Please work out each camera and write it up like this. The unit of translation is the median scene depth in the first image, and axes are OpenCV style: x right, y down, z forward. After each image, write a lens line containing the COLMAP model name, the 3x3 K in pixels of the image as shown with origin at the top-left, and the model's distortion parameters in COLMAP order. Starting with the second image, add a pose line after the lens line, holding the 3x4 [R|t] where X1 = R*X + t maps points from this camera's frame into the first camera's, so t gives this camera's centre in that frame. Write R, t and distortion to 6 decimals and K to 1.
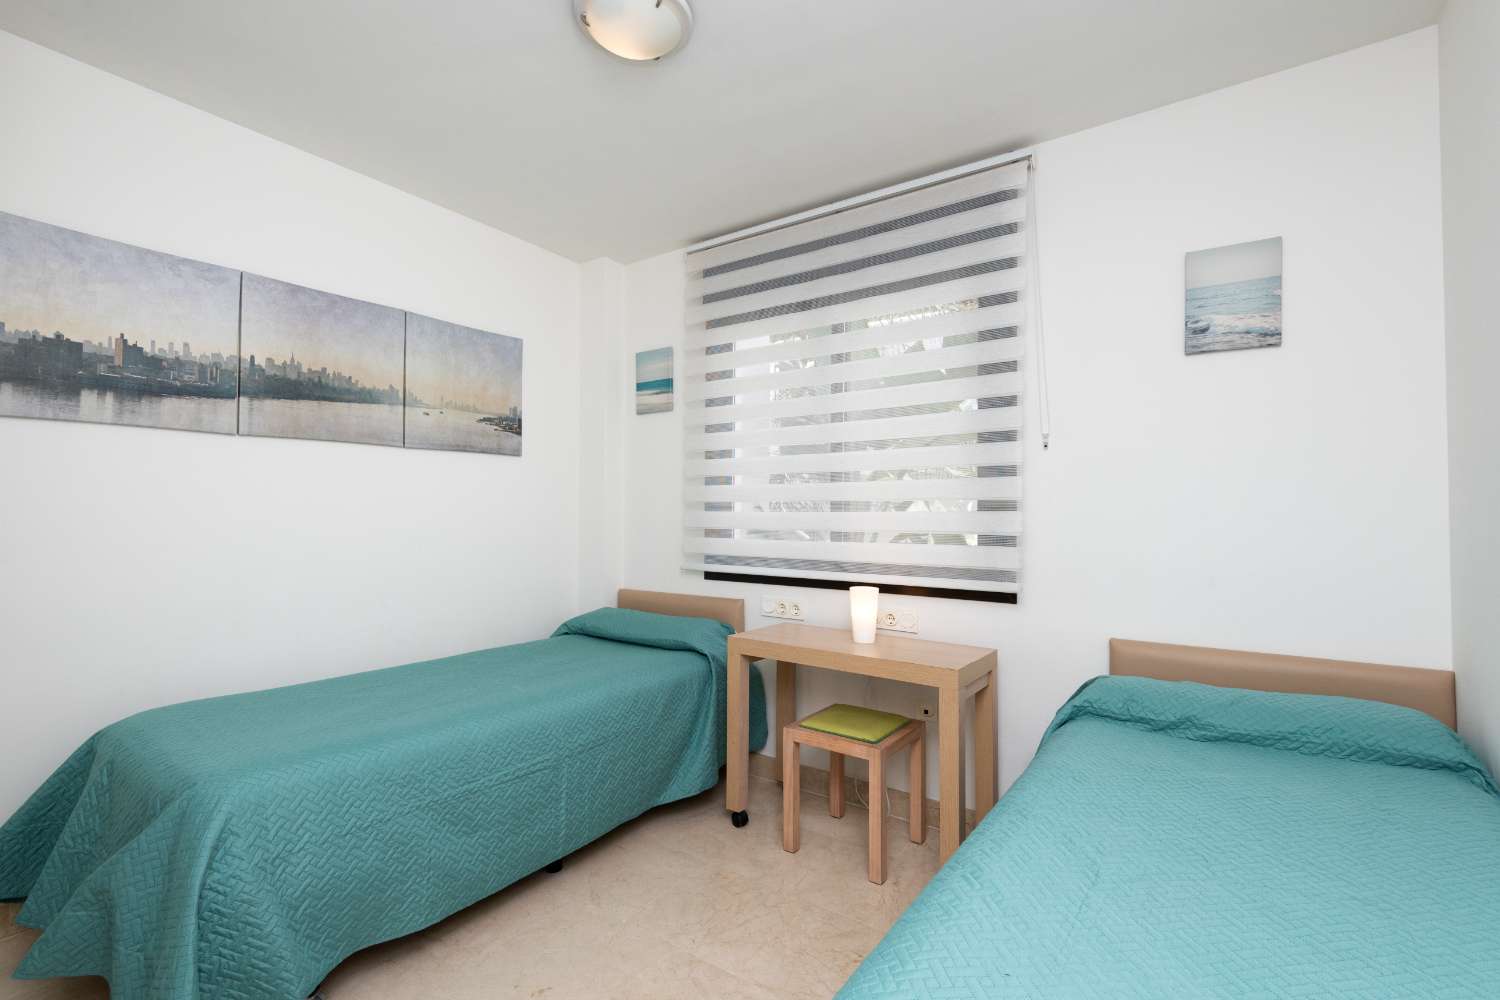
lens RADIAL K [[679.9, 0, 753.2], [0, 679.9, 509.5], [0, 0, 1]] dist [0.020768, -0.011395]
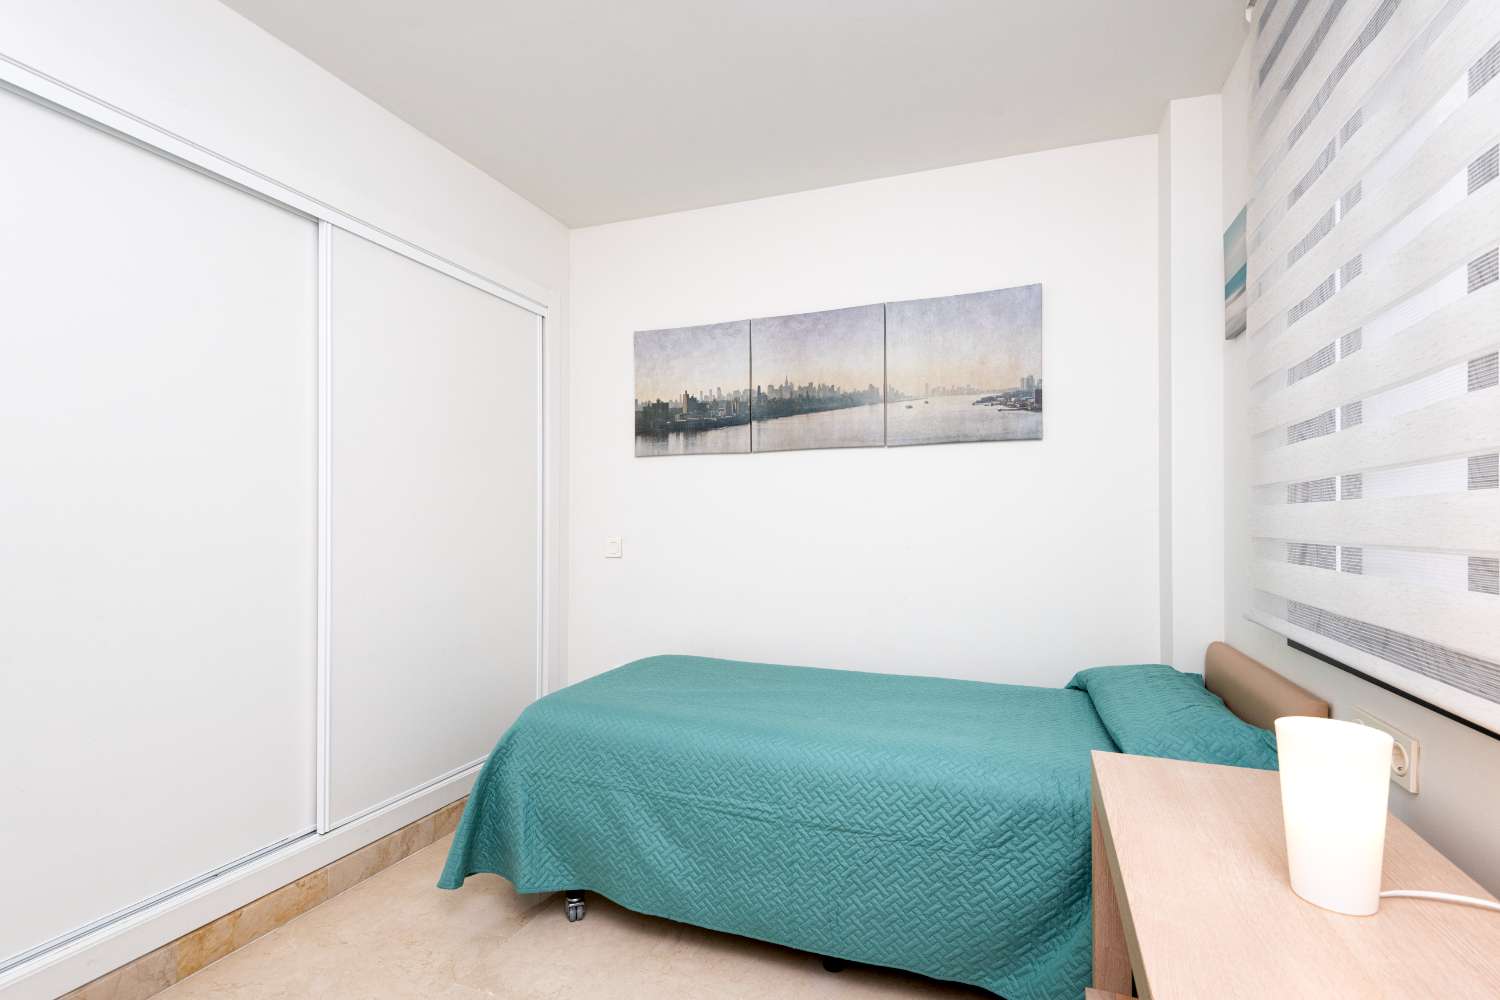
lens RADIAL K [[679.9, 0, 757.8], [0, 679.9, 523.3], [0, 0, 1]] dist [0.020768, -0.011395]
pose [[0.238893, -0.003638, -0.971039, 0.405033], [0.002684, 0.999992, -0.003086, 0.020579], [0.971042, -0.001869, 0.238900, 0.660468]]
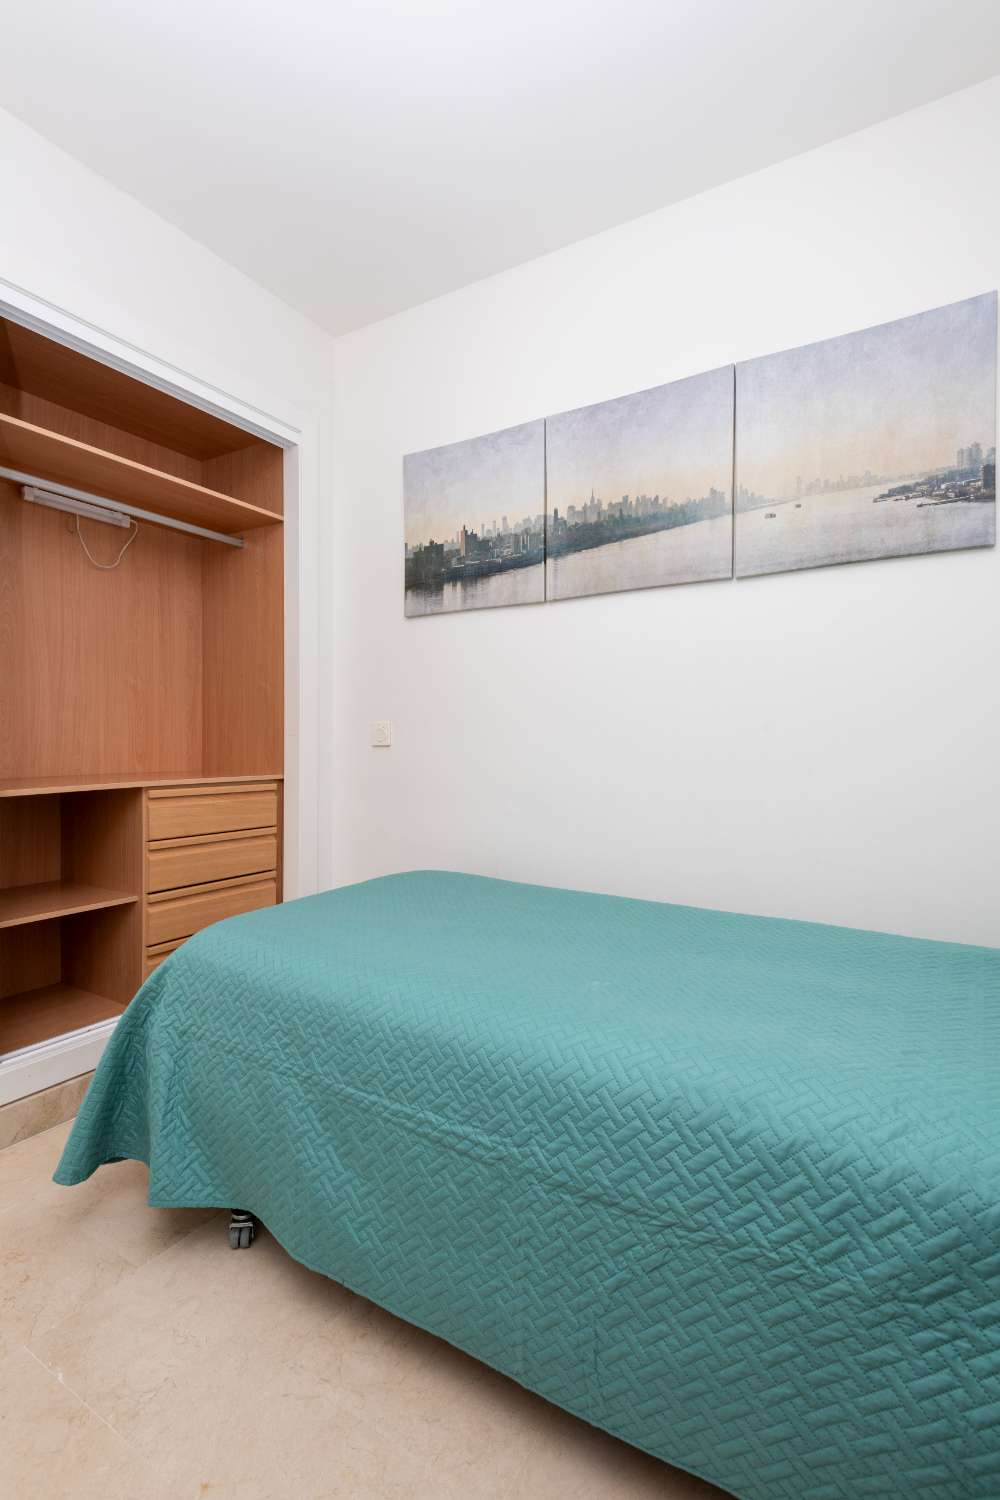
lens RADIAL K [[679.9, 0, 502.2], [0, 679.9, 752.9], [0, 0, 1]] dist [0.020768, -0.011395]
pose [[0.057116, 0.012689, -0.998287, 0.138596], [-0.003960, 0.999914, 0.012483, 0.074516], [0.998360, 0.003240, 0.057161, 0.819360]]
